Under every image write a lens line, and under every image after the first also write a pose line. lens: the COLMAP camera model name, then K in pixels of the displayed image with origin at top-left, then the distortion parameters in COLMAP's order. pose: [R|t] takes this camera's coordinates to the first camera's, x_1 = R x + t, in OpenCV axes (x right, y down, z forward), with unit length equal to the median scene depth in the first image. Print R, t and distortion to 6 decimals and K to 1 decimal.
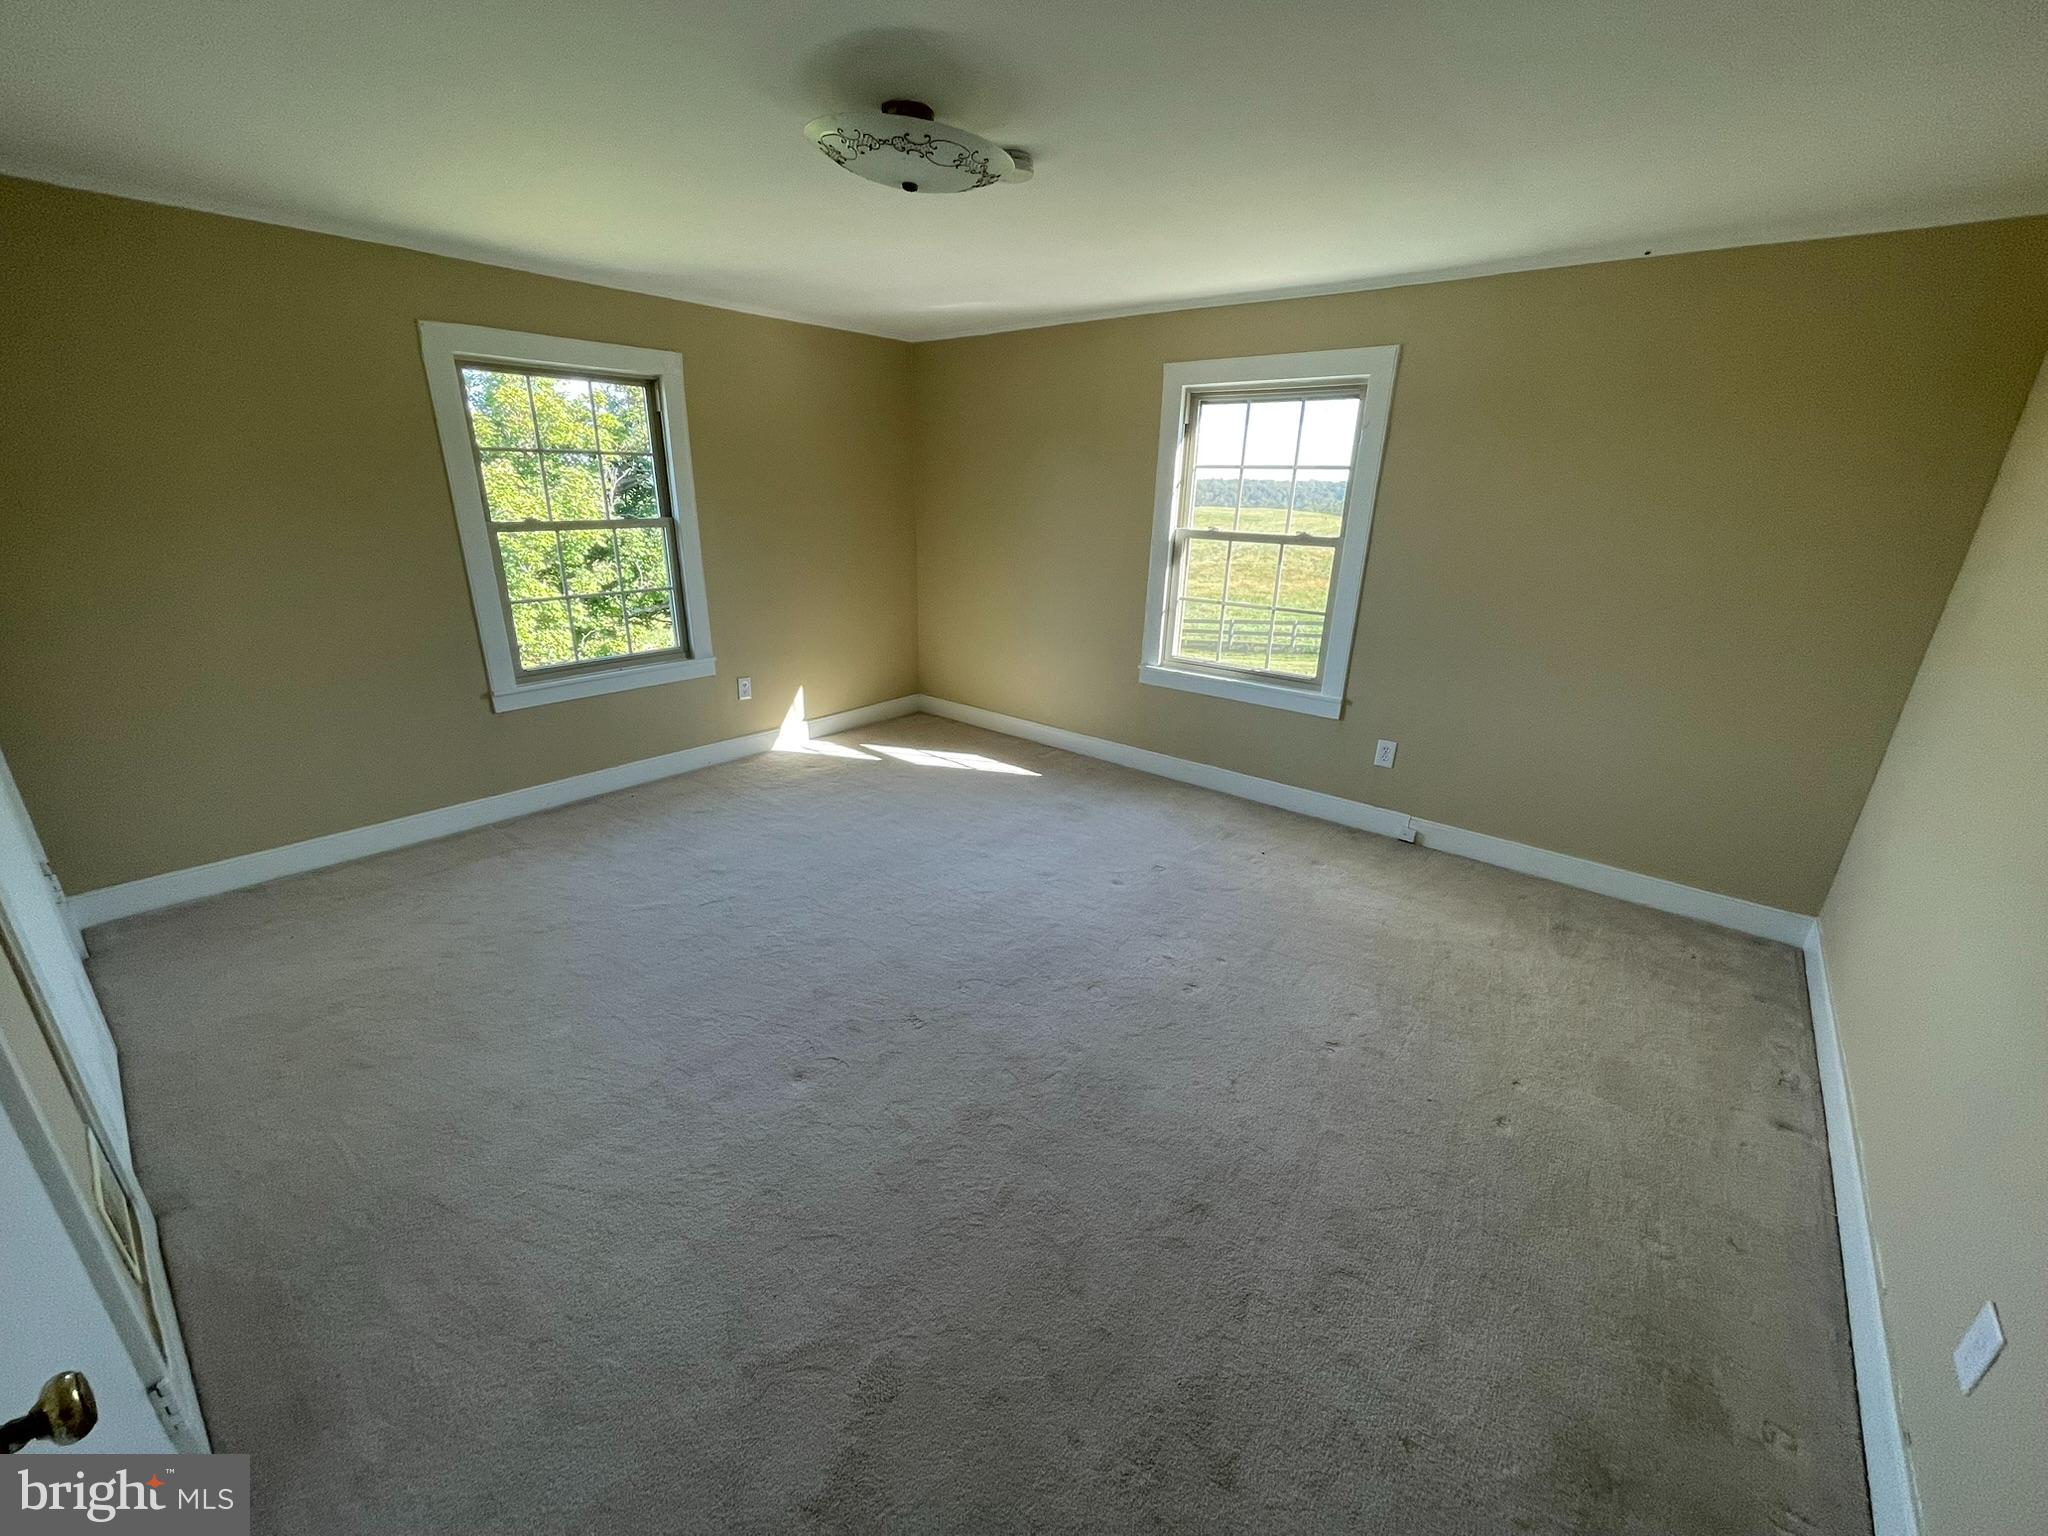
lens RADIAL K [[821.0, 0, 1003.7], [0, 821.0, 783.2], [0, 0, 1]] dist [0.003943, 0.000474]
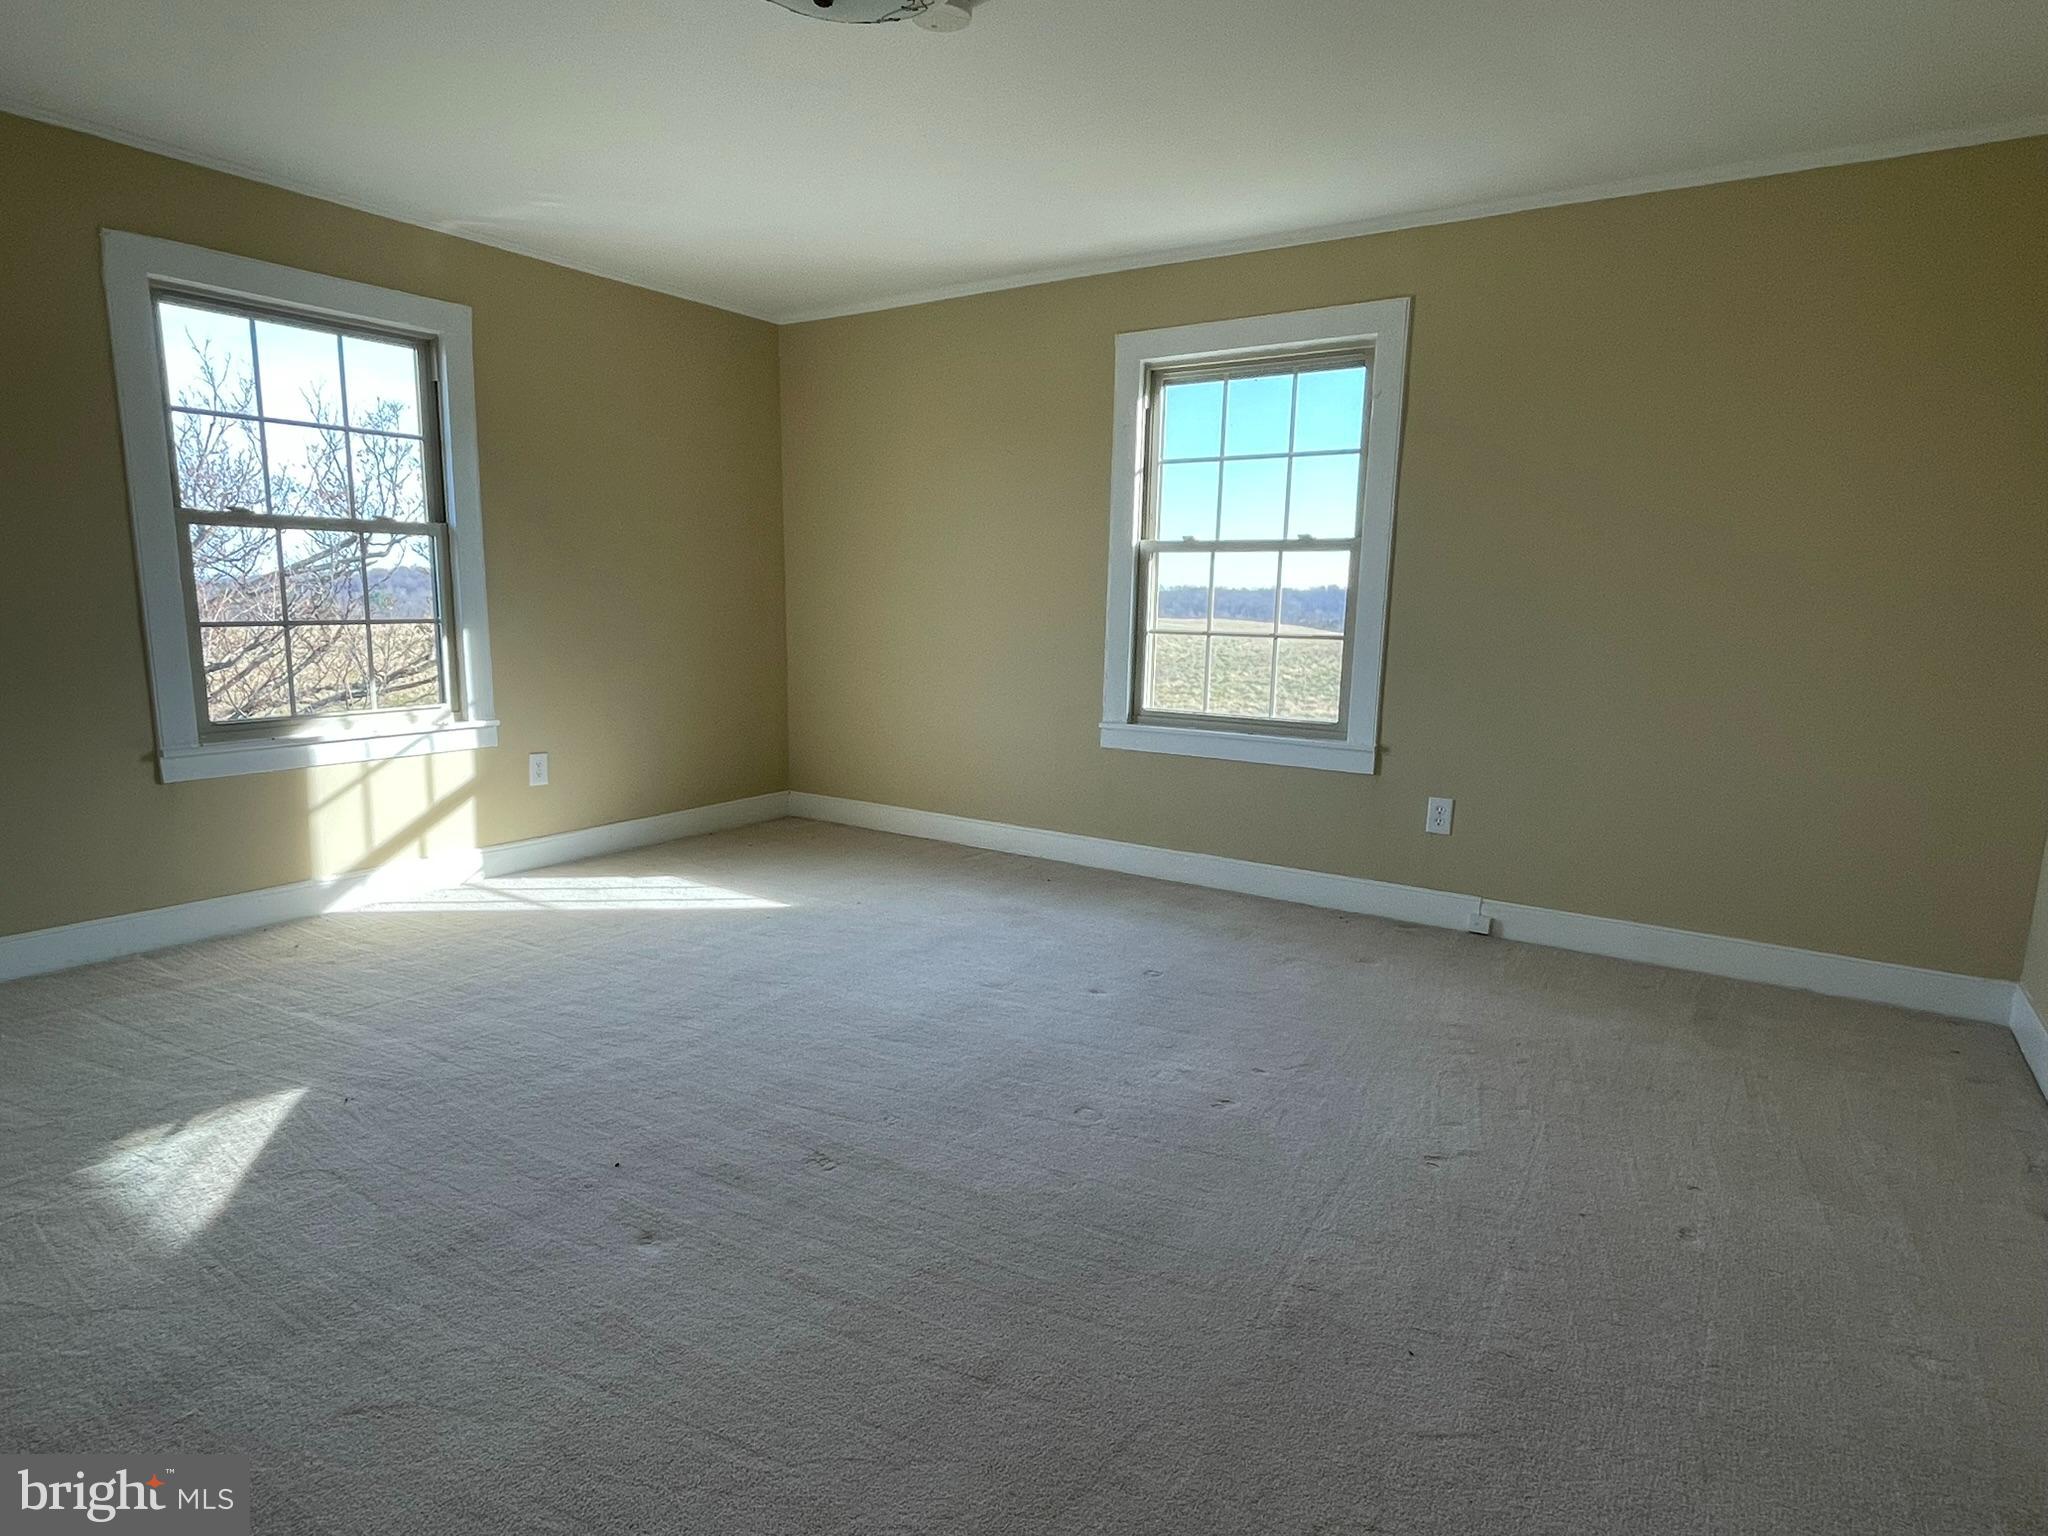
lens RADIAL K [[1140.3, 0, 995.1], [0, 1140.3, 797.9], [0, 0, 1]] dist [0.002690, 0.000005]
pose [[0.994782, -0.018898, 0.100259, -0.037416], [0.035517, 0.985374, -0.166663, 0.105971], [-0.095643, 0.169354, 0.980903, 0.025783]]
